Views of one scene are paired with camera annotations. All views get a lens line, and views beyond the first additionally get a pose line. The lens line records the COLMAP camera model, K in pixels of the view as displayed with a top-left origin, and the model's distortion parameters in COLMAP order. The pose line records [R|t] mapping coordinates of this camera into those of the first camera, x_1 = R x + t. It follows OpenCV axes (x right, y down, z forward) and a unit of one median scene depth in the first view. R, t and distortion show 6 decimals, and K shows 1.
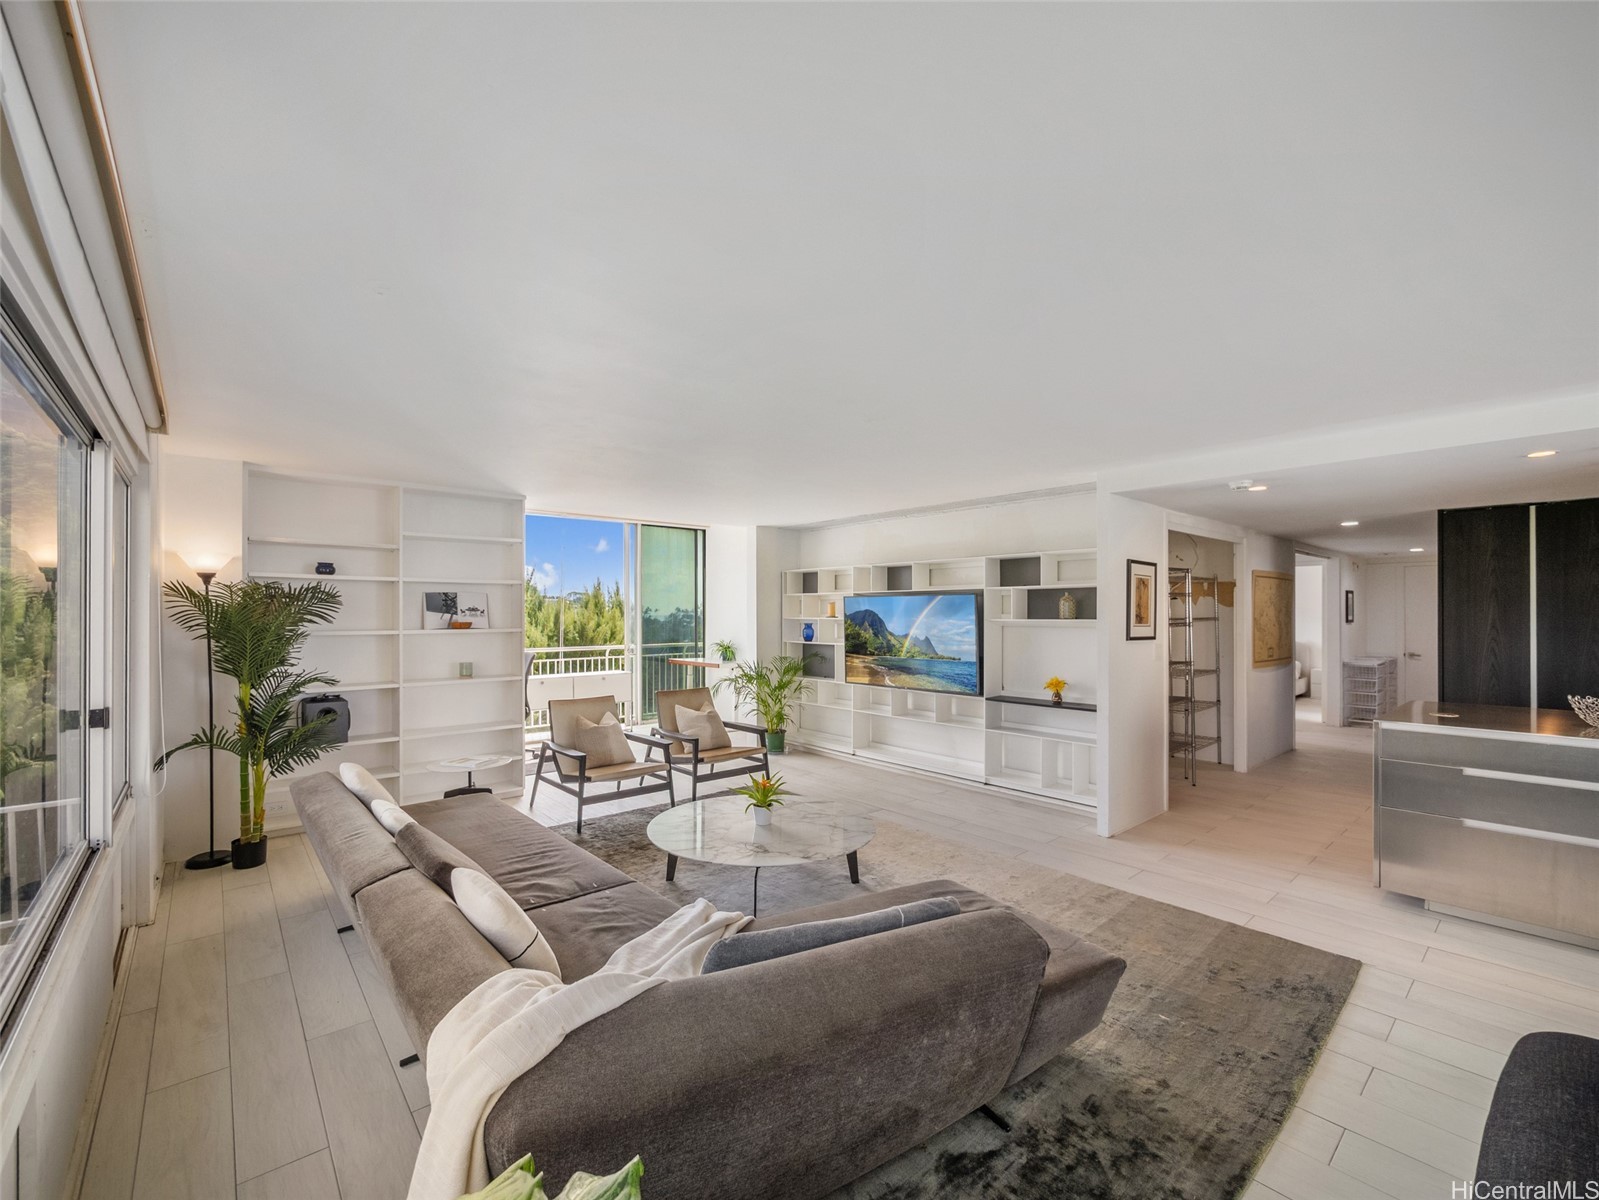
lens RADIAL K [[670.3, 0, 791.9], [0, 670.3, 607.1], [0, 0, 1]] dist [-0.002451, -0.000230]
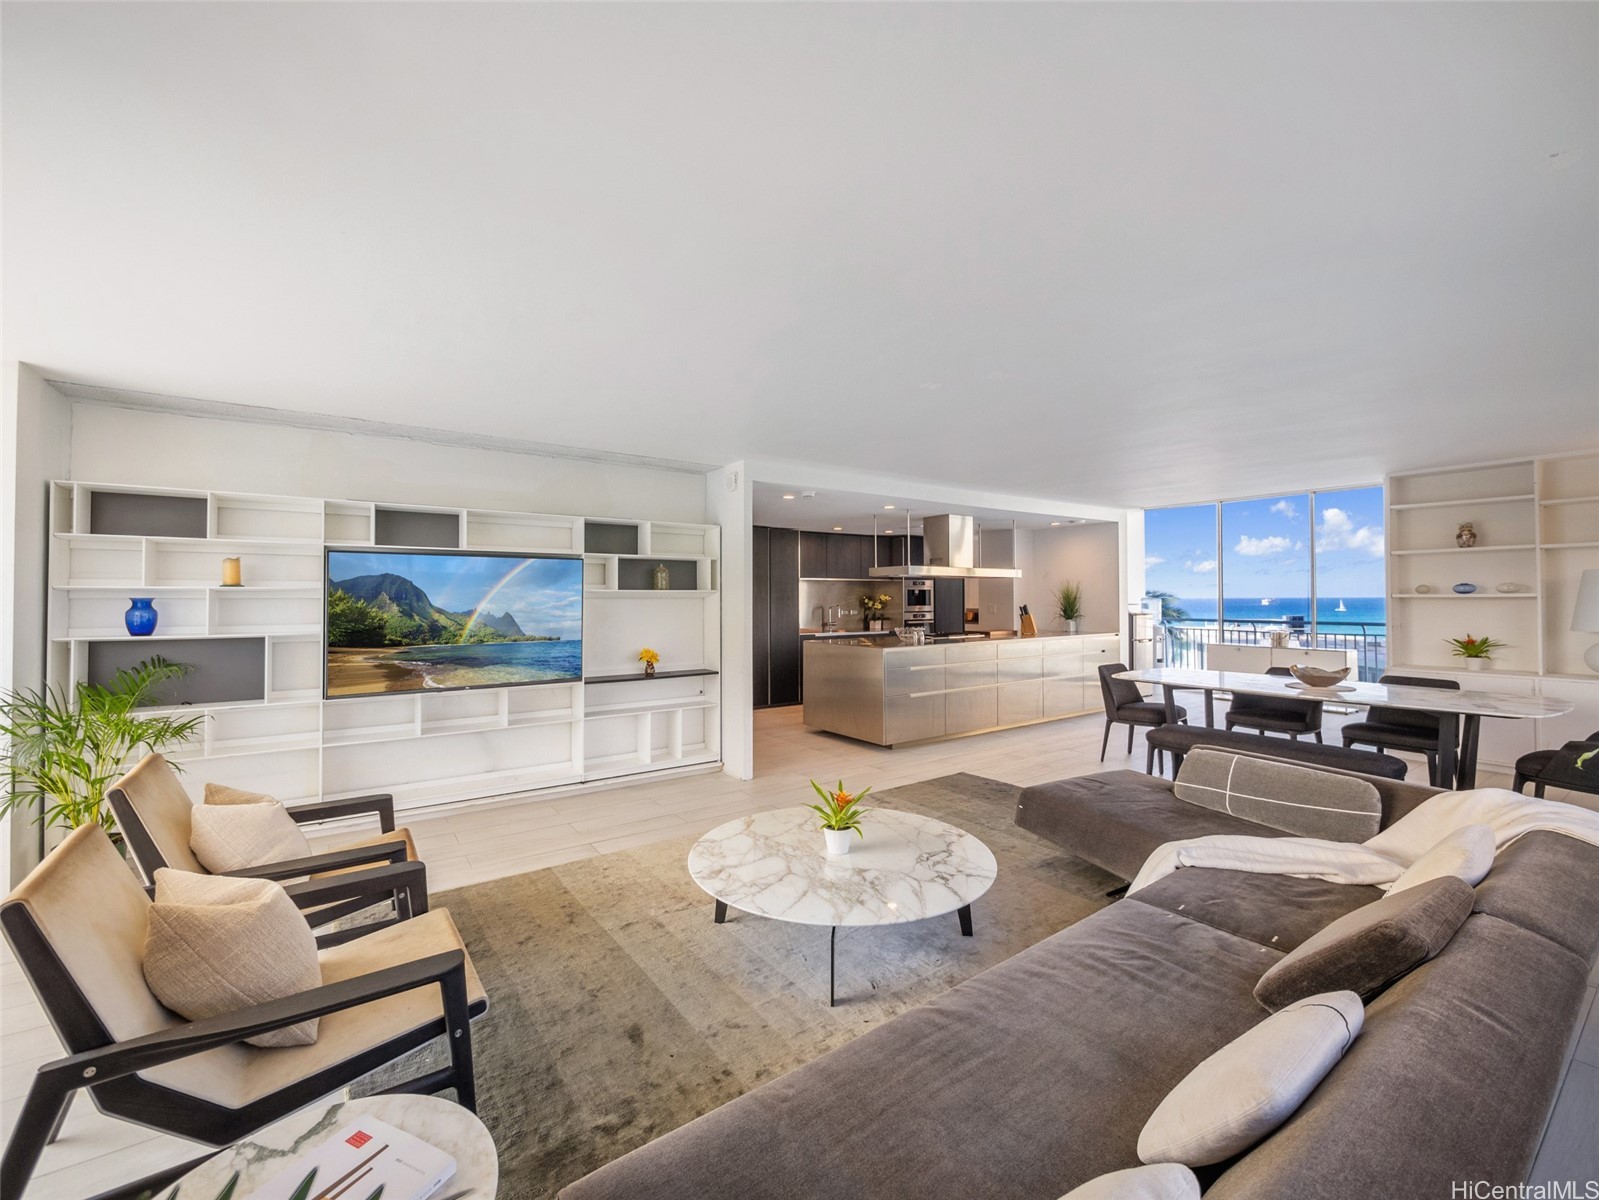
lens RADIAL K [[654.3, 0, 796.7], [0, 654.3, 588.3], [0, 0, 1]] dist [-0.021458, 0.000169]
pose [[0.116201, 0.017751, 0.993067, -0.506959], [-0.008024, 0.999824, -0.016933, 0.028147], [-0.993193, -0.006001, 0.116323, 0.631342]]
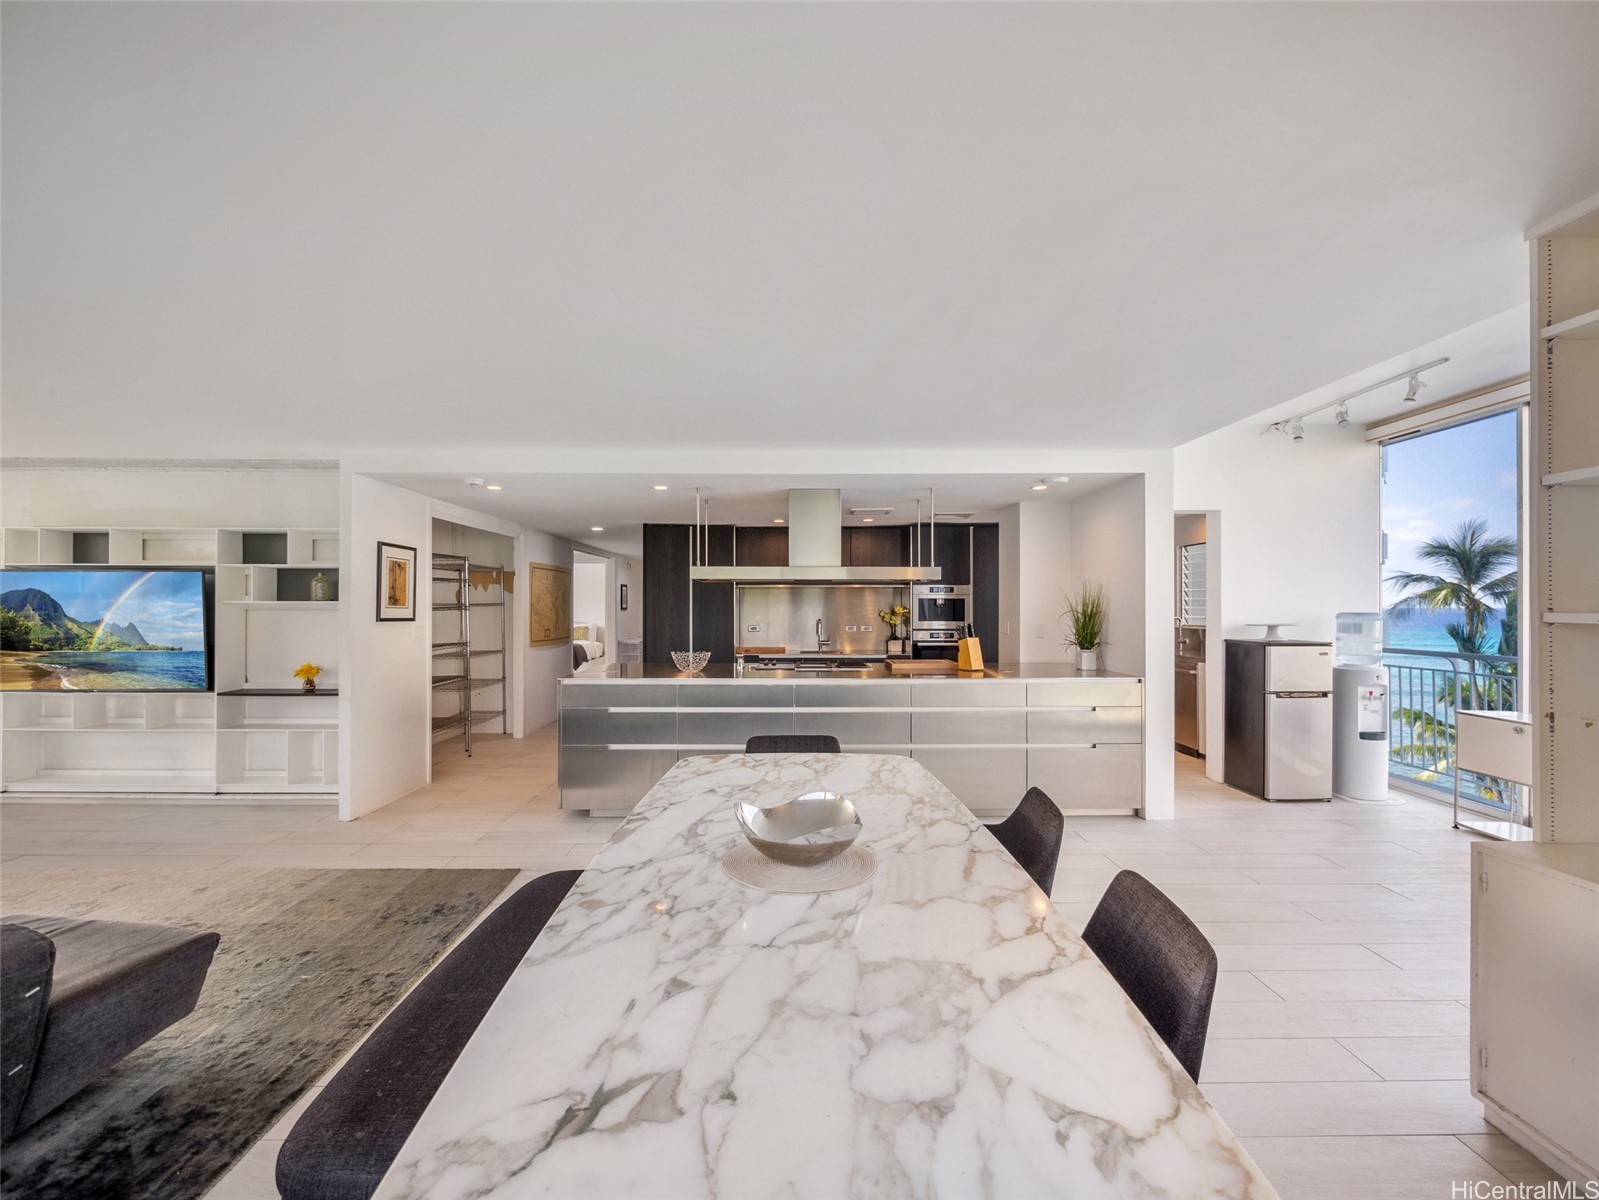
lens RADIAL K [[670.3, 0, 791.9], [0, 670.3, 607.1], [0, 0, 1]] dist [-0.002451, -0.000230]
pose [[0.657816, 0.004373, 0.753166, 0.126669], [-0.011434, 0.999926, 0.004181, 0.013669], [-0.753092, -0.011362, 0.657817, -0.112942]]
